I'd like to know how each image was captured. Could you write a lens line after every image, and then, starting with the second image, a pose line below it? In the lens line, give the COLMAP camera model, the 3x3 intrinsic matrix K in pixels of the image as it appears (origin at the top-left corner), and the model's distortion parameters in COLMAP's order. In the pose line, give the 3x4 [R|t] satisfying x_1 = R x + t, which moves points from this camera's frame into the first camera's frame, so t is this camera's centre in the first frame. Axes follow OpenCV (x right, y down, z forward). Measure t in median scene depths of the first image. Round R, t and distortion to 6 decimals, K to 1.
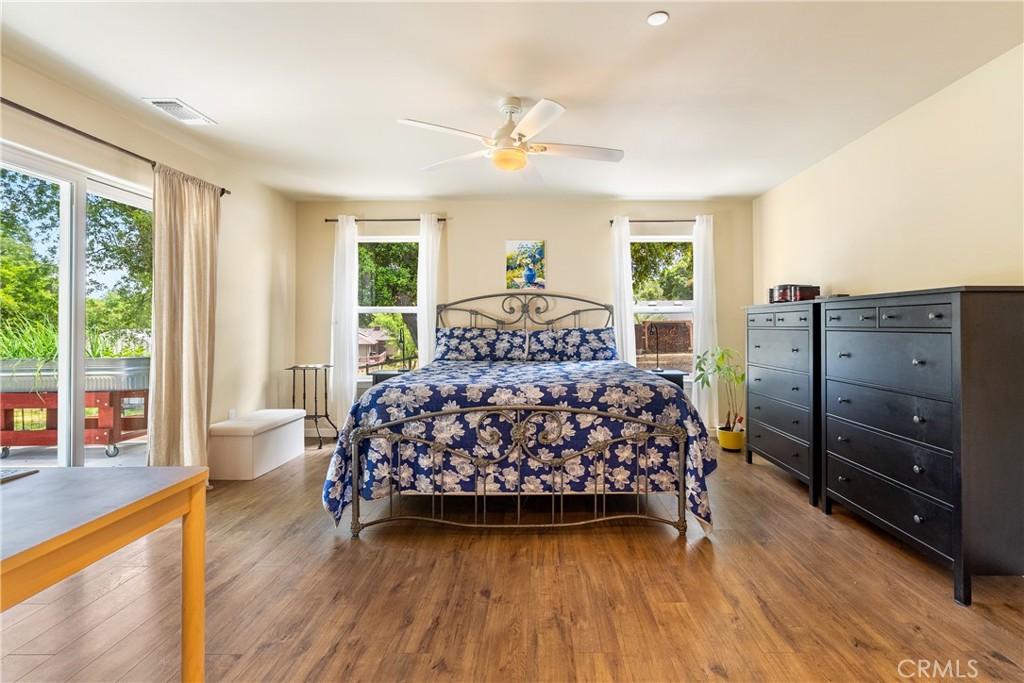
lens RADIAL K [[486.8, 0, 551.4], [0, 486.8, 318.8], [0, 0, 1]] dist [-0.002183, -0.000290]
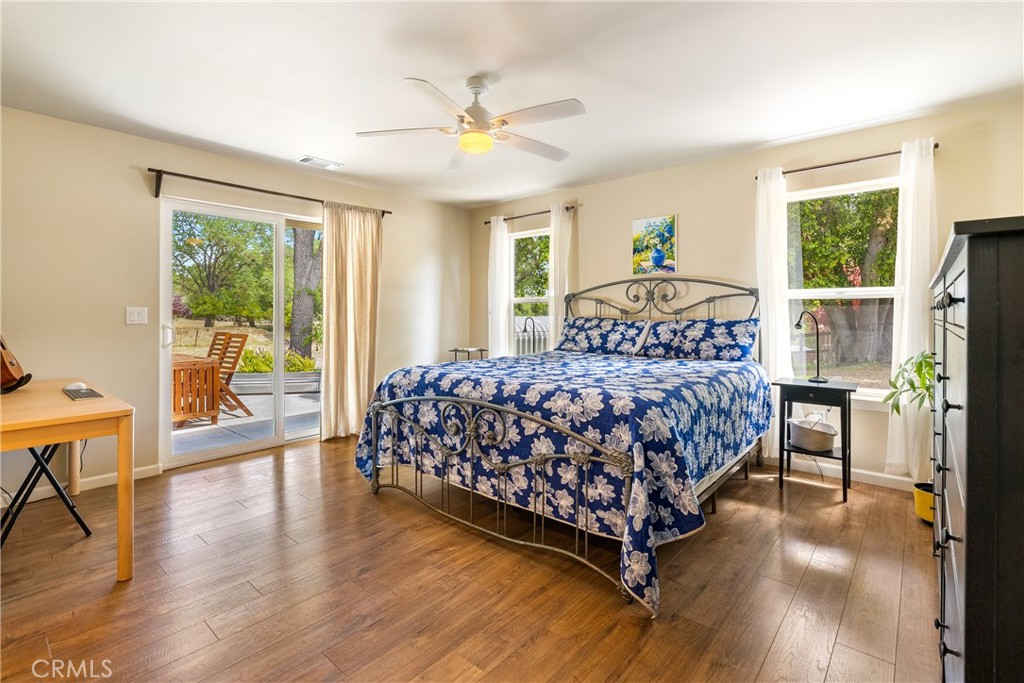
lens RADIAL K [[484.6, 0, 515.9], [0, 484.6, 314.0], [0, 0, 1]] dist [-0.001364, -0.000065]
pose [[0.746644, 0.002878, -0.665217, 0.519758], [0.006885, 0.999904, 0.012053, -0.001597], [0.665188, -0.013579, 0.746553, 0.286519]]
